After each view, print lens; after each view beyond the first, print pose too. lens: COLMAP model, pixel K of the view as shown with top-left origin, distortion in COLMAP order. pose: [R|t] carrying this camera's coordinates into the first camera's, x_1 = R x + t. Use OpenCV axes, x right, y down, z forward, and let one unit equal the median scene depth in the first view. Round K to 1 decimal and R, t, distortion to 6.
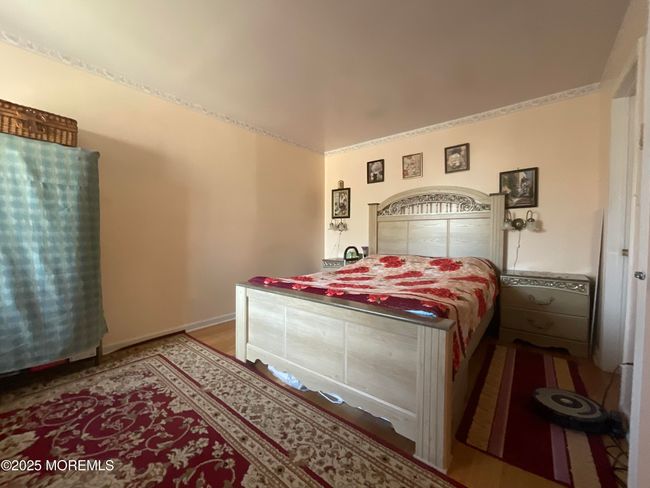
lens RADIAL K [[262.0, 0, 322.6], [0, 262.0, 244.4], [0, 0, 1]] dist [-0.014653, 0.000515]
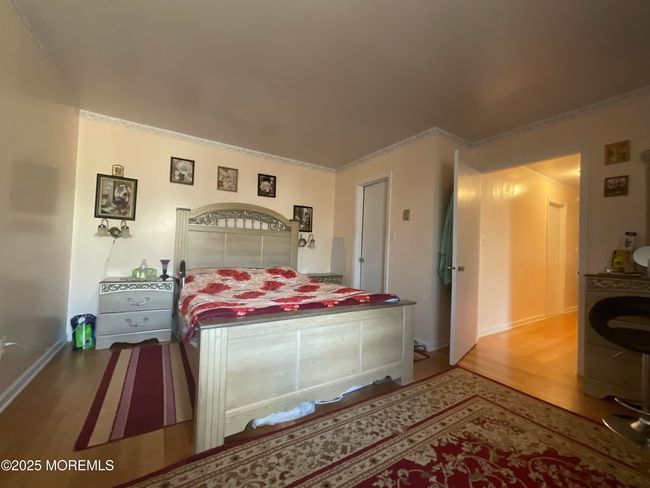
lens RADIAL K [[262.0, 0, 324.6], [0, 262.0, 245.0], [0, 0, 1]] dist [-0.014653, 0.000515]
pose [[0.315287, 0.028954, 0.948554, -0.633978], [-0.001776, 0.999551, -0.029920, -0.018539], [-0.948995, 0.007749, 0.315197, 0.413841]]
